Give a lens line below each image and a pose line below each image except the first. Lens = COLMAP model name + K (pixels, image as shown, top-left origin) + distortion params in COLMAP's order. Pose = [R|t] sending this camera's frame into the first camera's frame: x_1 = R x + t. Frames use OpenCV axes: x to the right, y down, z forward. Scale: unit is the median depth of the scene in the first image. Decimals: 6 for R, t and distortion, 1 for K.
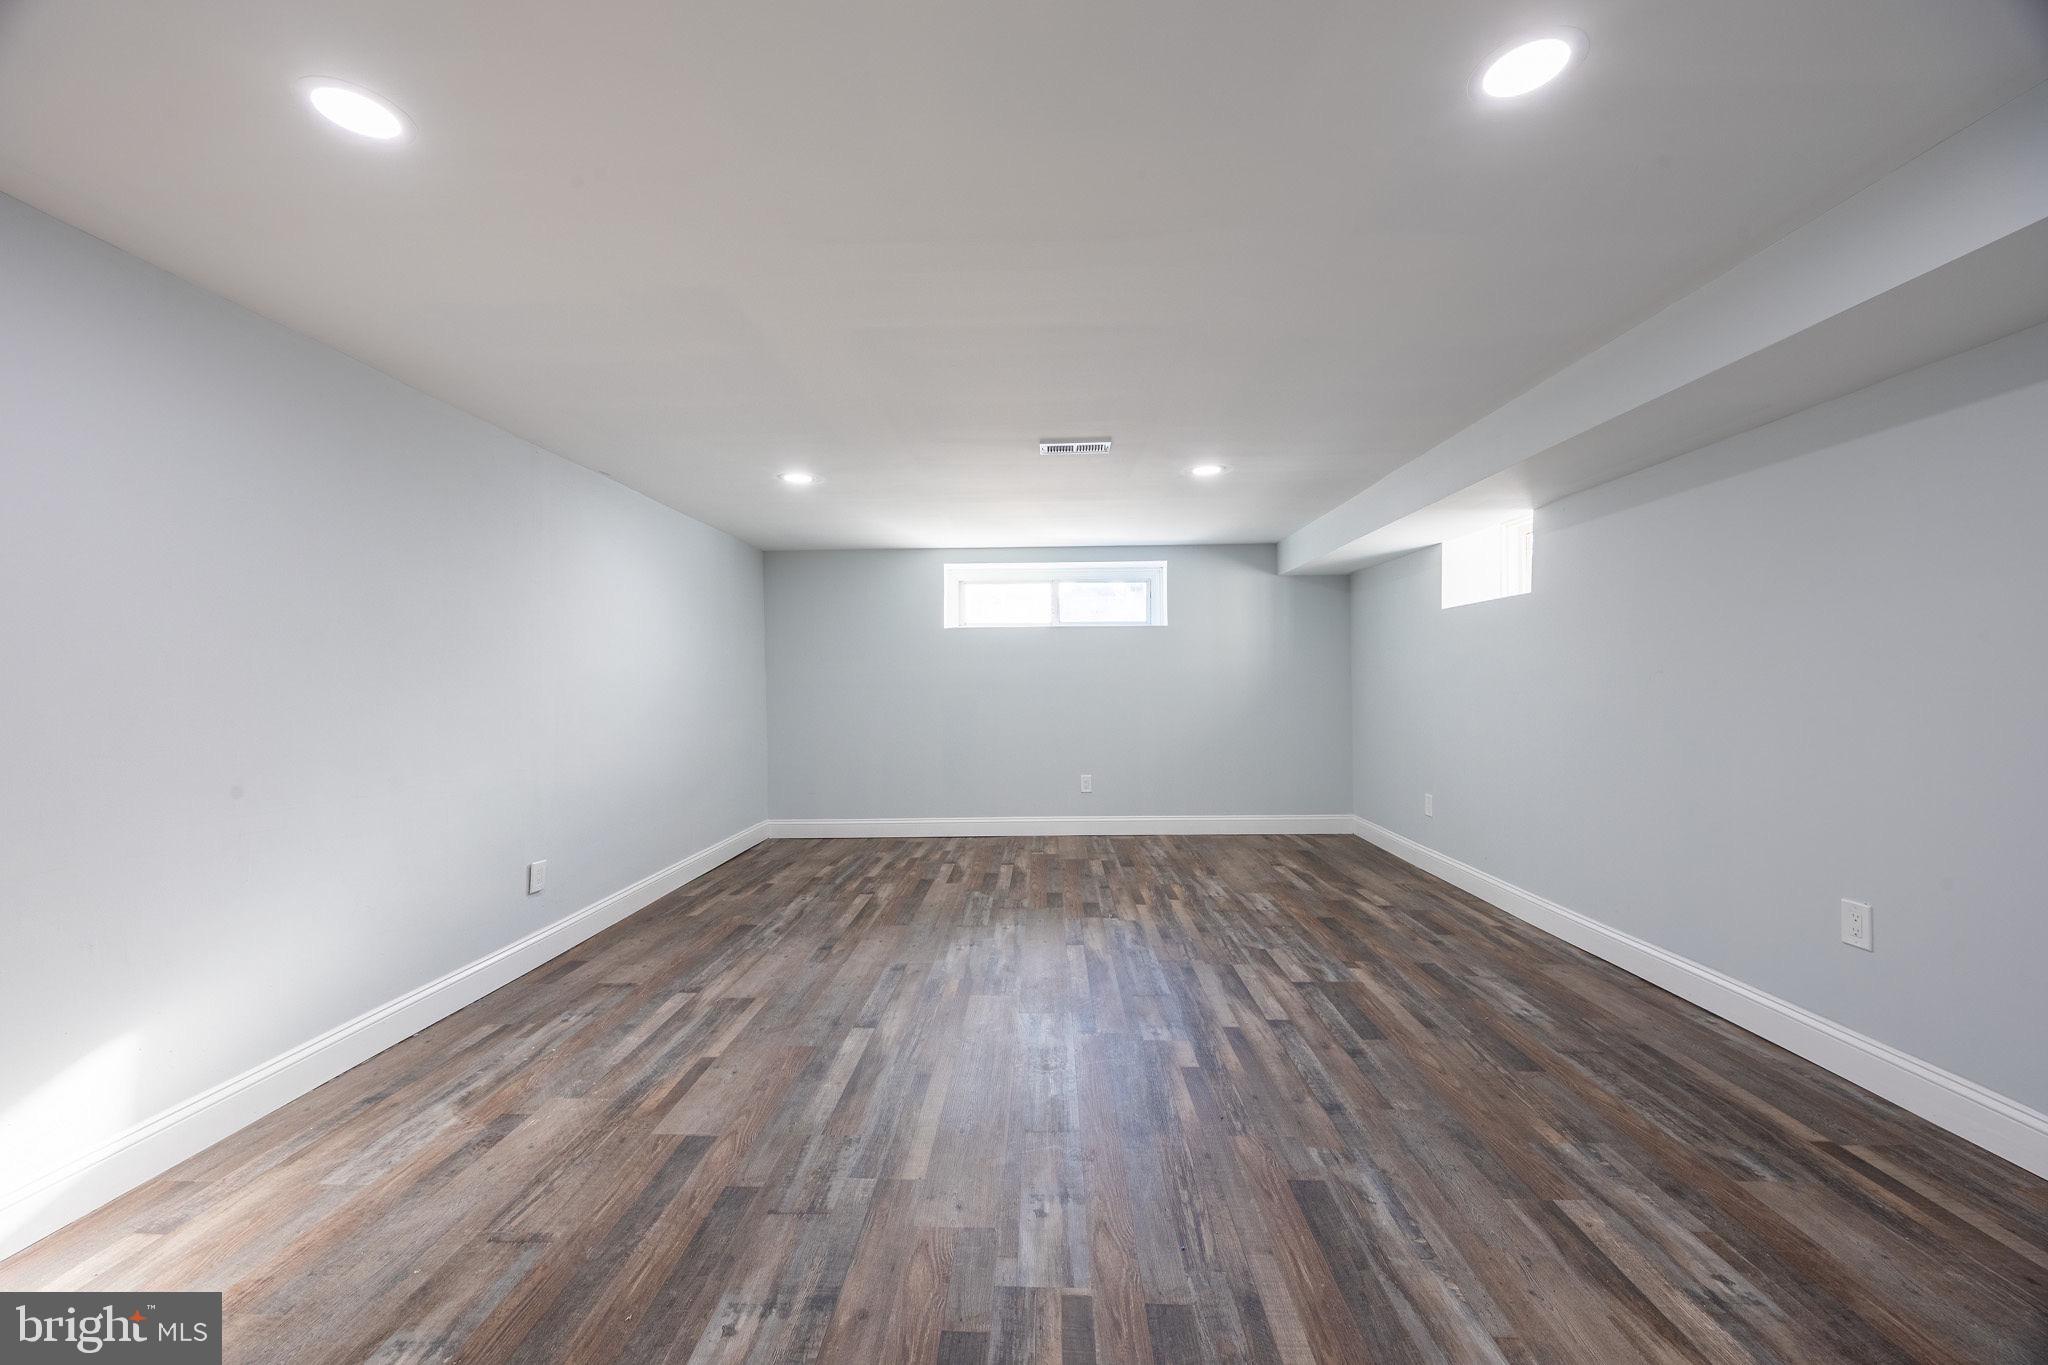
lens RADIAL K [[773.8, 0, 1012.1], [0, 773.8, 677.4], [0, 0, 1]] dist [-0.006683, 0.000508]
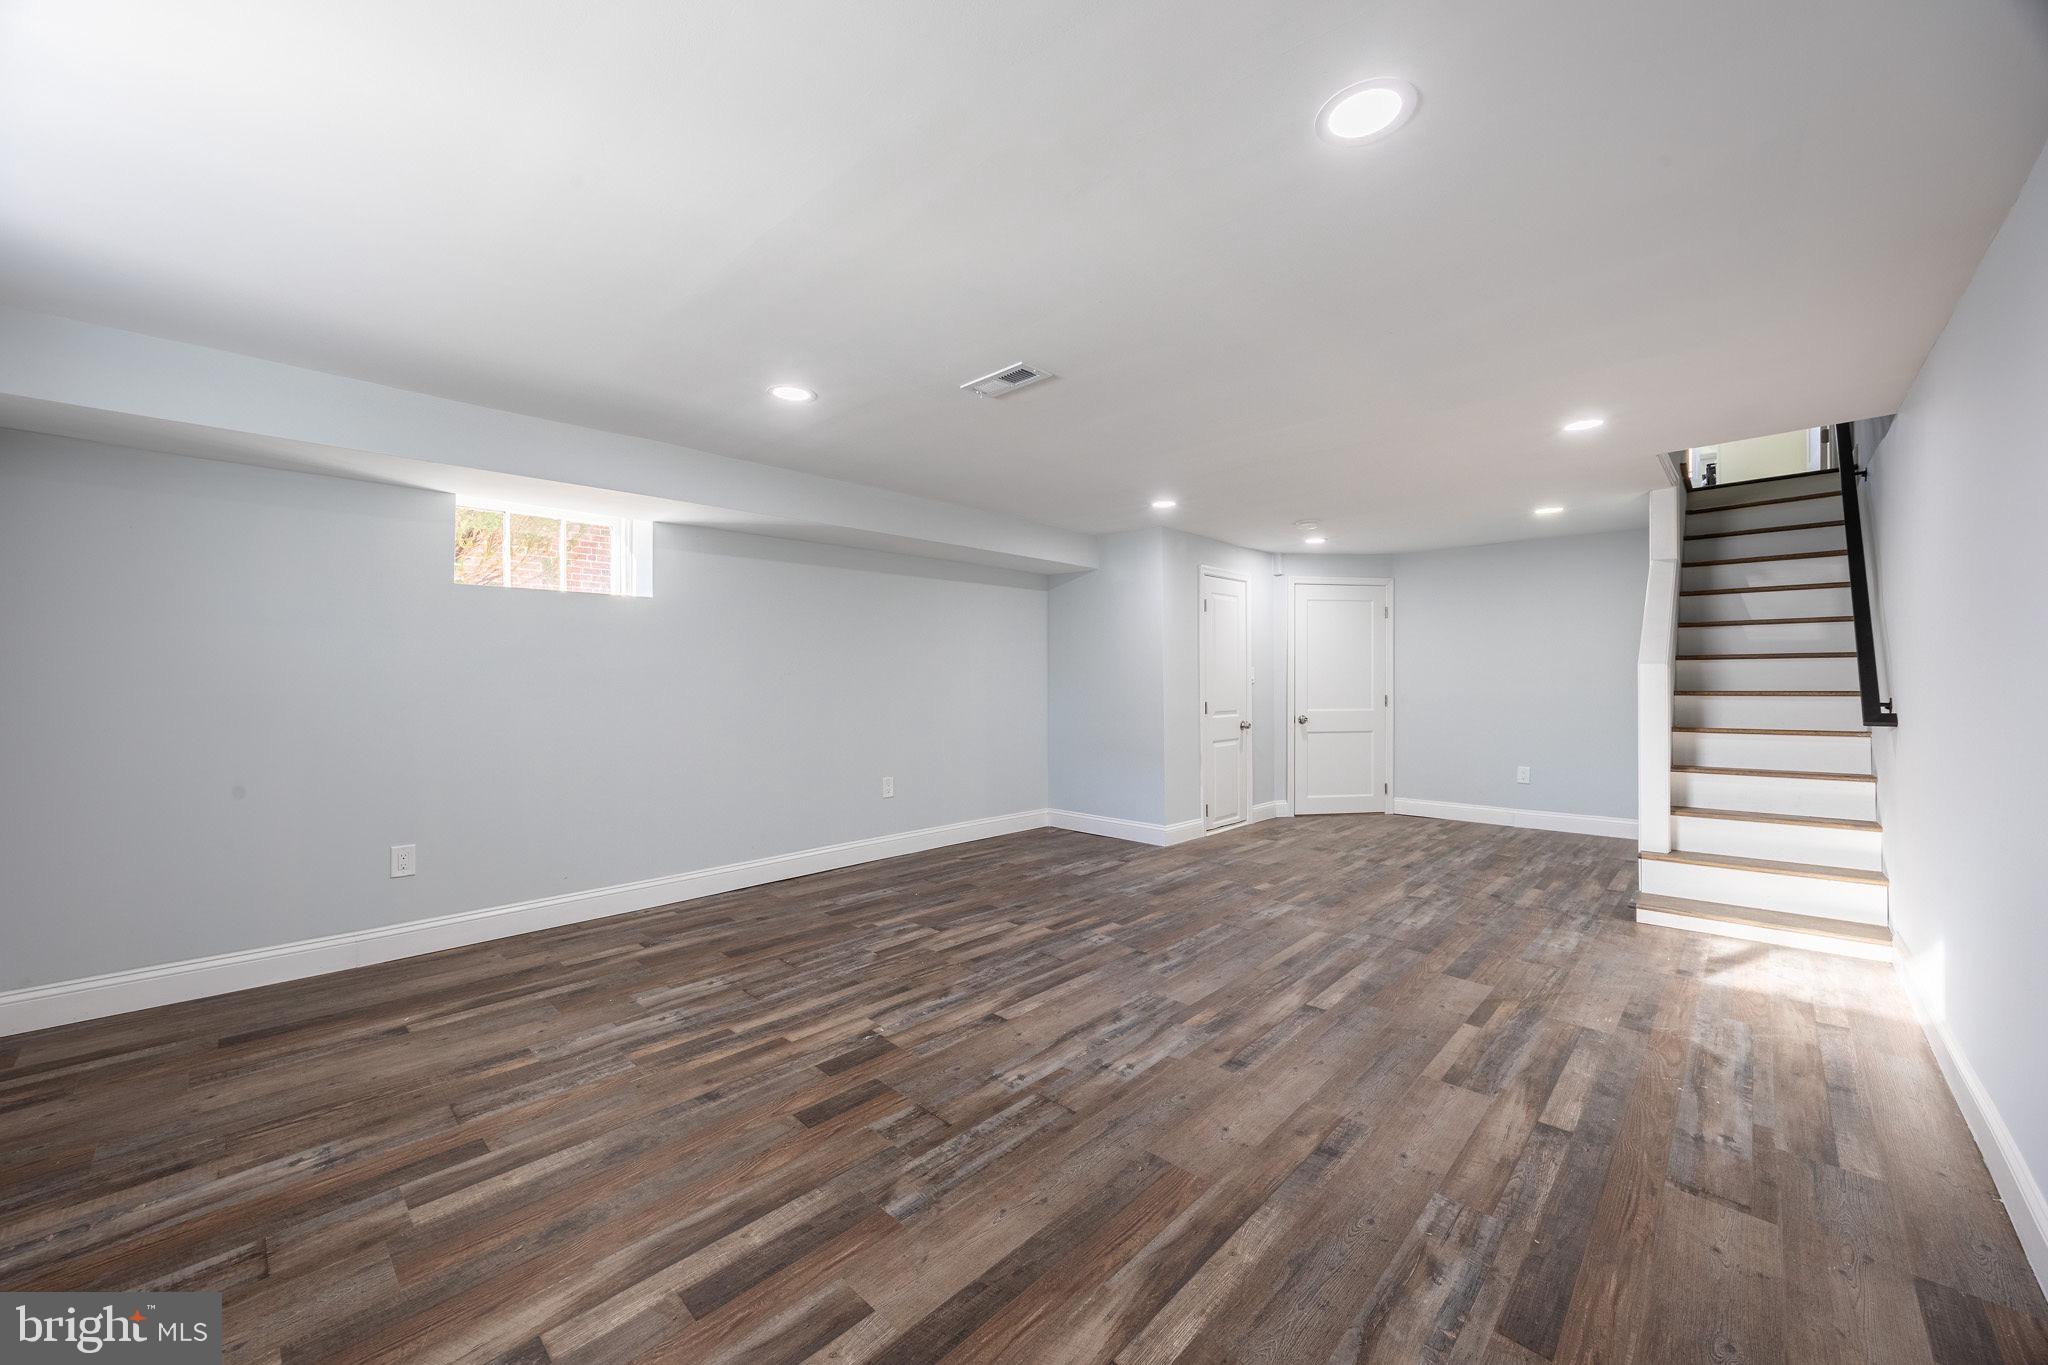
lens RADIAL K [[773.8, 0, 1012.1], [0, 773.8, 677.4], [0, 0, 1]] dist [-0.006683, 0.000508]
pose [[-0.747748, 0.011583, 0.663882, -0.523572], [0.004500, 0.999913, -0.012377, 0.018480], [-0.663968, -0.006267, -0.747735, 1.850447]]
